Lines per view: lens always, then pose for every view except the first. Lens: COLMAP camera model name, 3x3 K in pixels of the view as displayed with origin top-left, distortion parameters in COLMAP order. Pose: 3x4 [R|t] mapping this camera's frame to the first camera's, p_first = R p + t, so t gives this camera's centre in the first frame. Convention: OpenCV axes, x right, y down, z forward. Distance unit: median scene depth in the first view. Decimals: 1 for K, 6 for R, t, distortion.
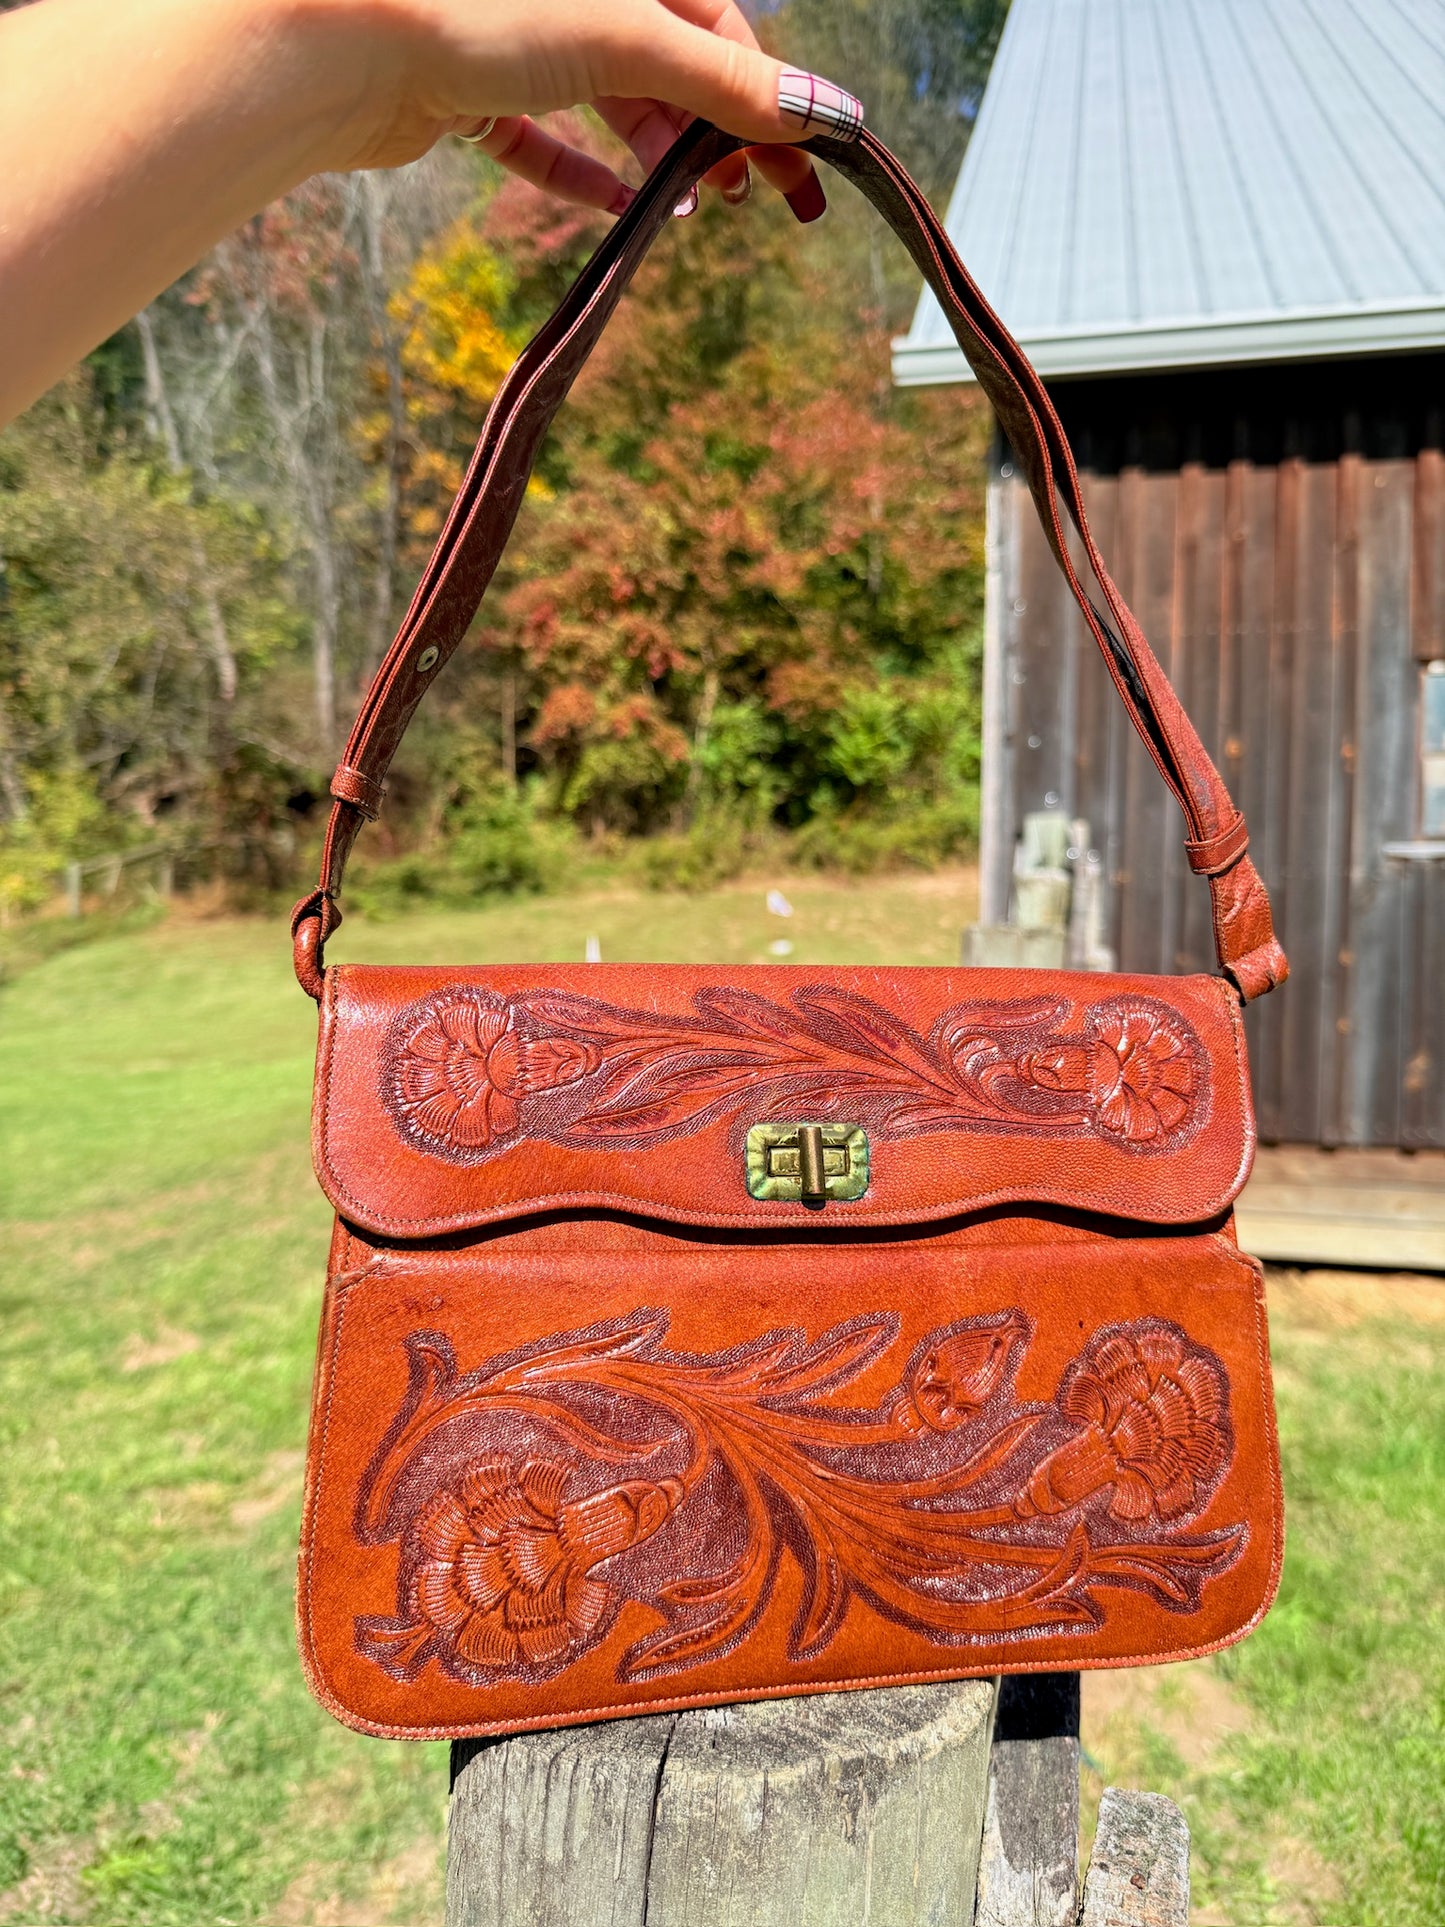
lens RADIAL K [[1420.0, 0, 718.6], [0, 1420.0, 992.2], [0, 0, 1]] dist [-0.021668, -0.004660]
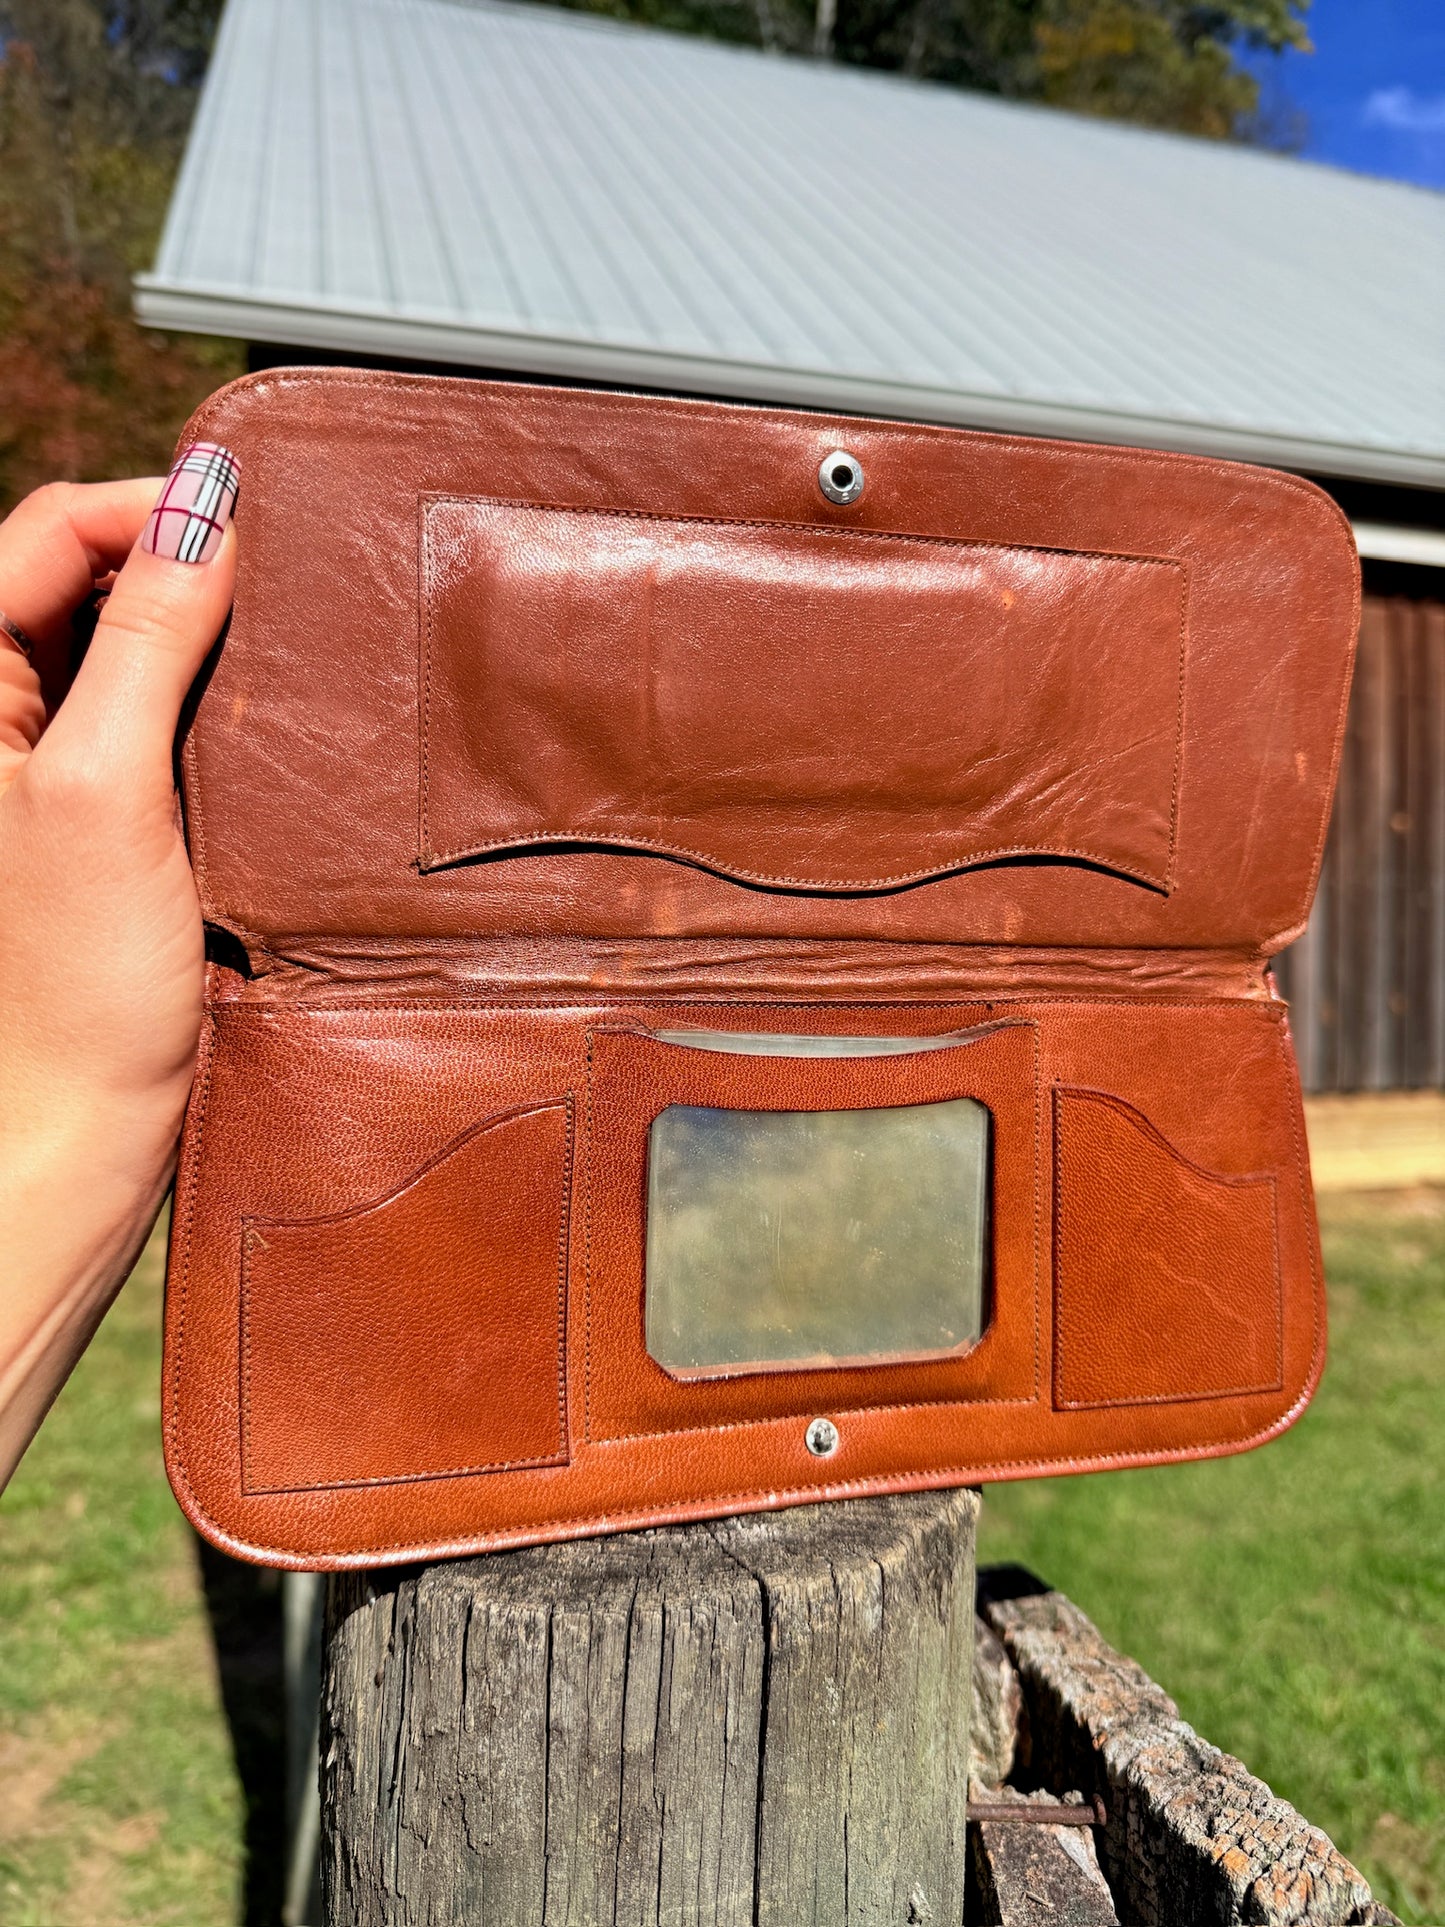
lens RADIAL K [[1420.0, 0, 707.8], [0, 1420.0, 987.1], [0, 0, 1]] dist [-0.021668, -0.004660]
pose [[0.856648, -0.024251, 0.515331, -0.432169], [0.030442, 0.999530, -0.003567, 0.195625], [-0.515003, 0.018743, 0.856984, 0.298028]]
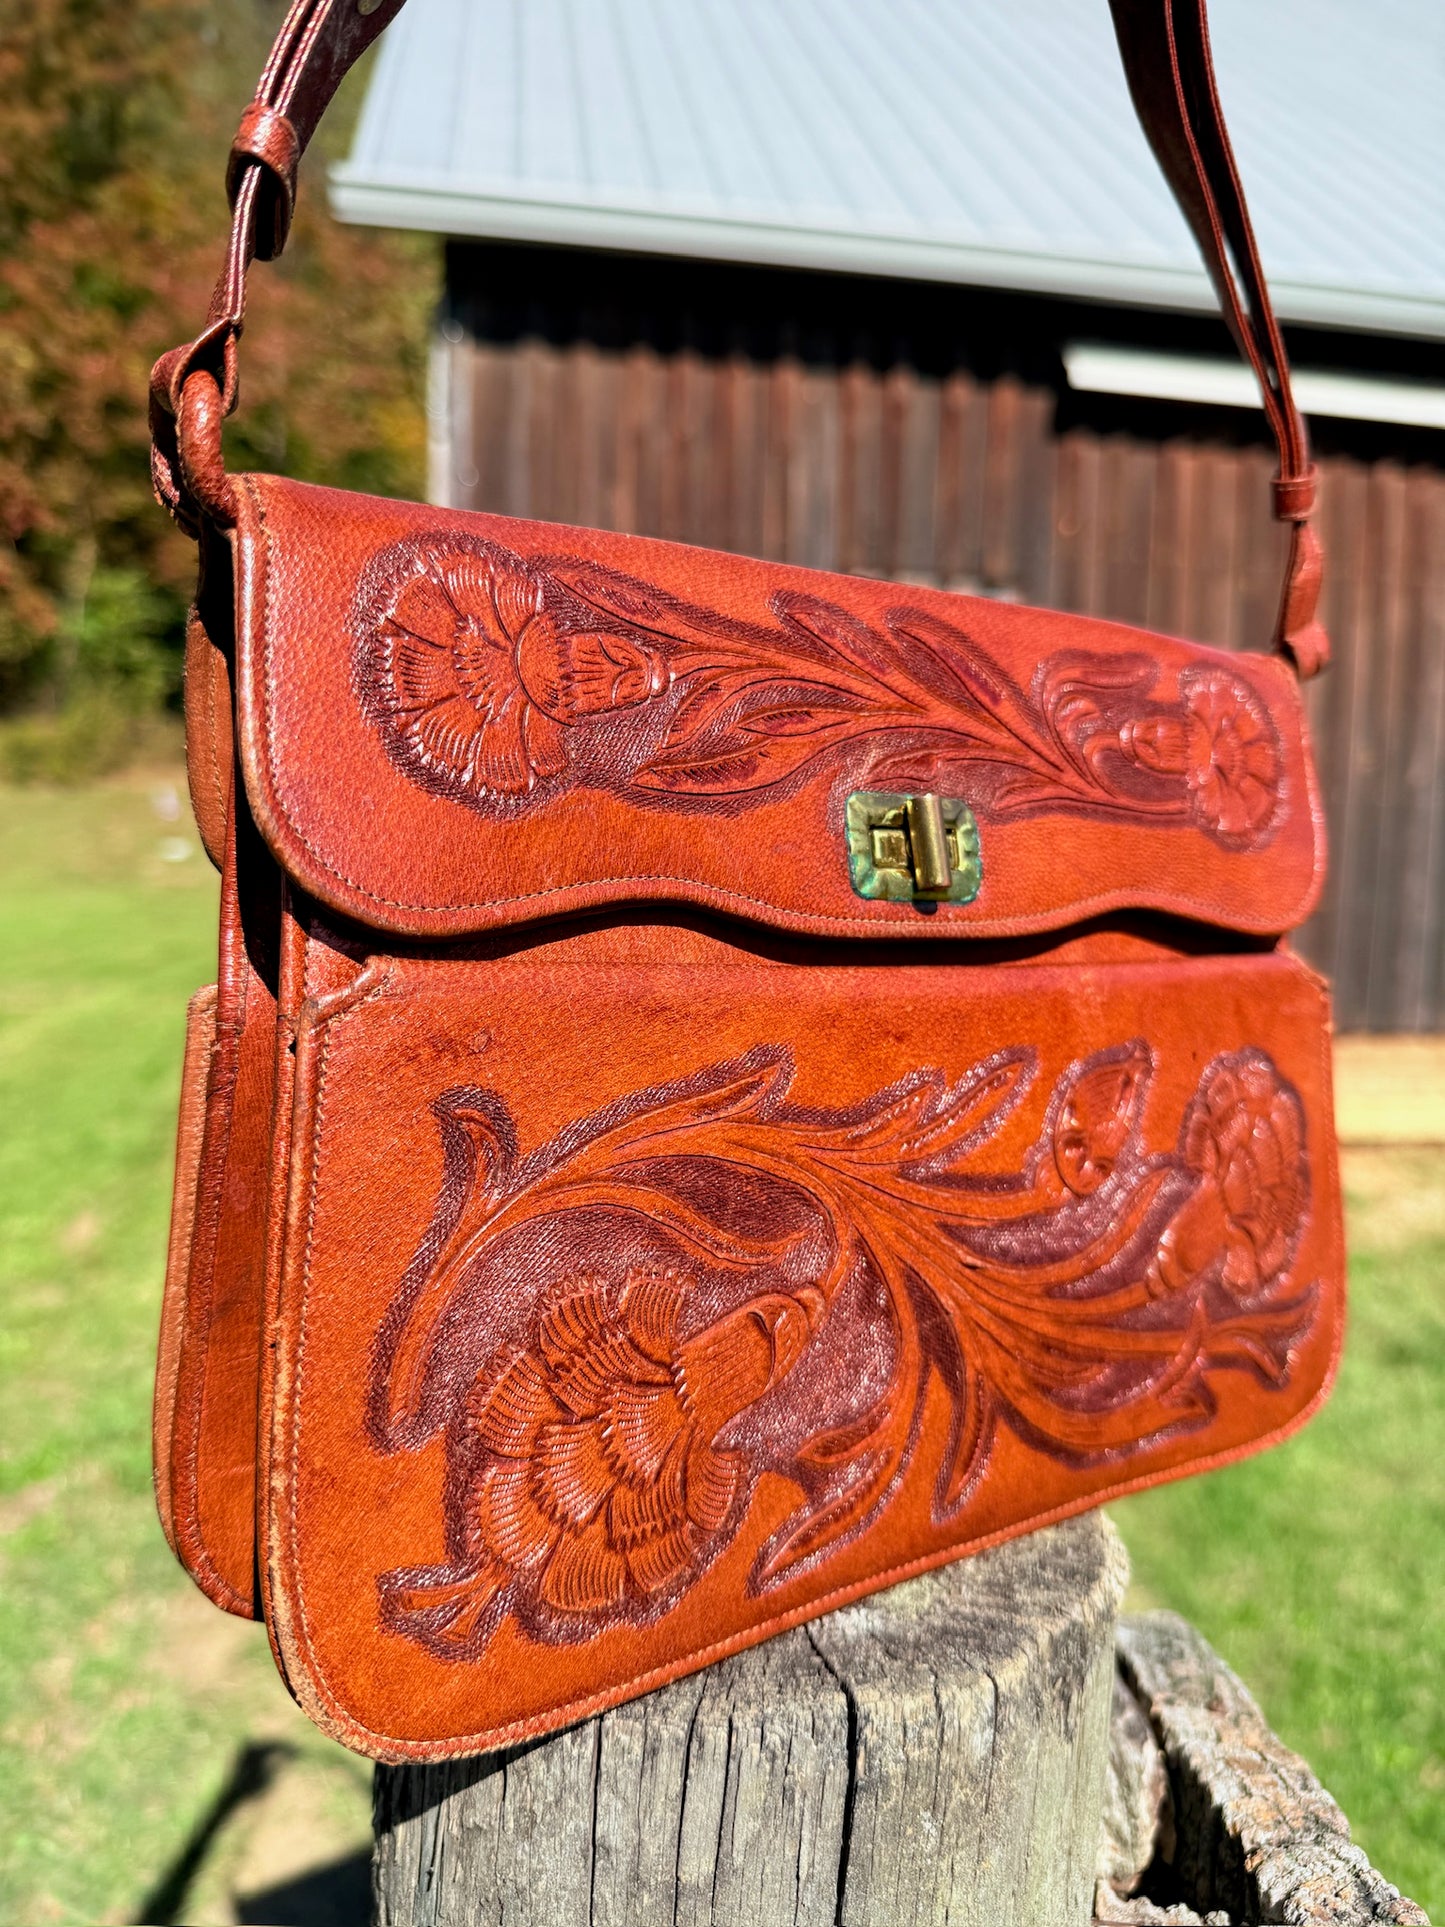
lens RADIAL K [[1420.0, 0, 722.8], [0, 1420.0, 995.3], [0, 0, 1]] dist [-0.021668, -0.004660]
pose [[0.912988, -0.028791, 0.406970, -0.332773], [0.002521, 0.997886, 0.064941, 0.153686], [-0.407979, -0.058264, 0.911130, 0.392644]]
